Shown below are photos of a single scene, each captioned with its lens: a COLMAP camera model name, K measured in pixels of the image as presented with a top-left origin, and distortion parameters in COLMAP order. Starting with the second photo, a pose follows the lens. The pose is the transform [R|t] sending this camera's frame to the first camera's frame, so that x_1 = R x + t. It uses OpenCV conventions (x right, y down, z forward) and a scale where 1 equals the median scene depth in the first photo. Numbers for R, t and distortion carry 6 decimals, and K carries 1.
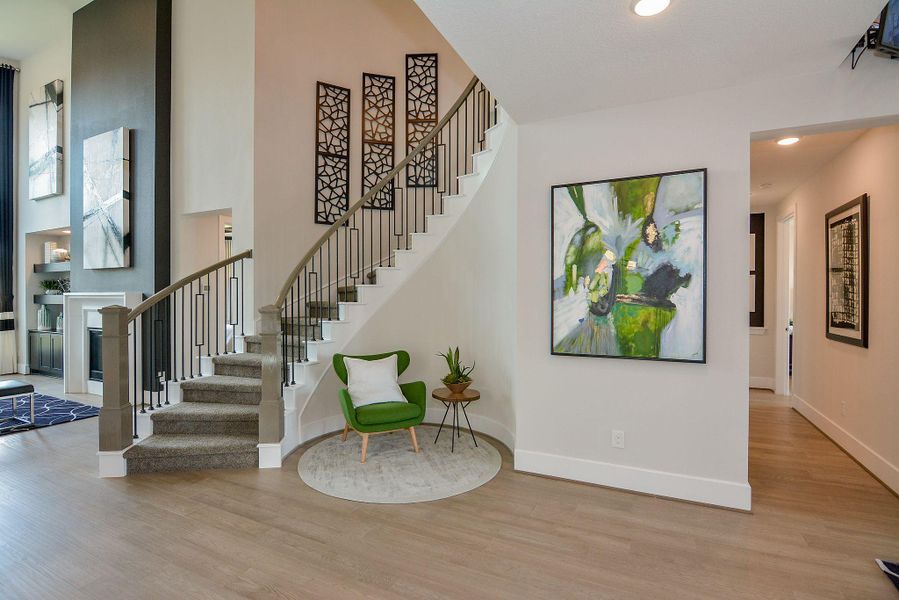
lens RADIAL K [[437.5, 0, 446.6], [0, 437.5, 298.8], [0, 0, 1]] dist [-0.015017, -0.003811]
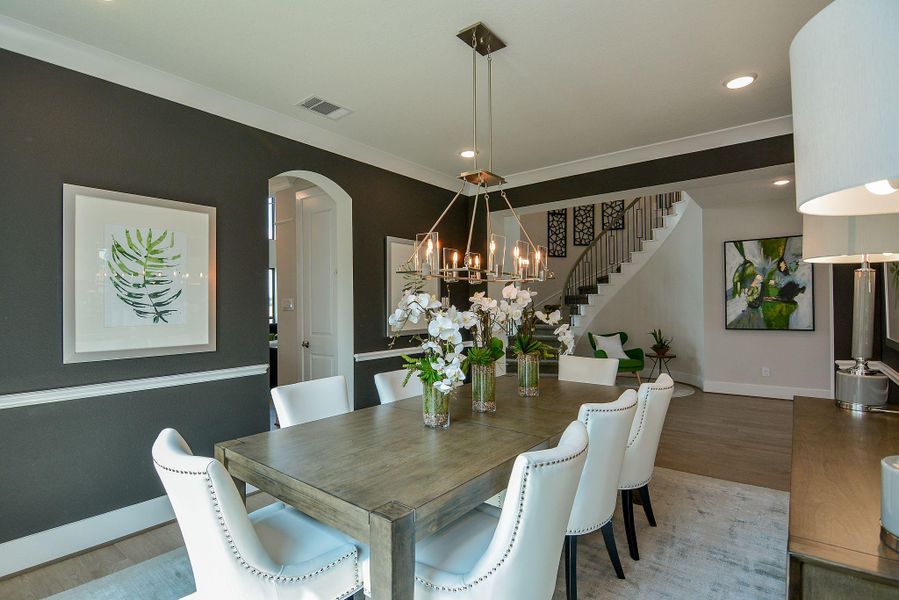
lens RADIAL K [[437.5, 0, 454.5], [0, 437.5, 298.1], [0, 0, 1]] dist [-0.015017, -0.003811]
pose [[0.982103, -0.013159, -0.187884, -0.594051], [0.009422, 0.999740, -0.020771, 0.020520], [0.188109, 0.018629, 0.981971, -1.146682]]
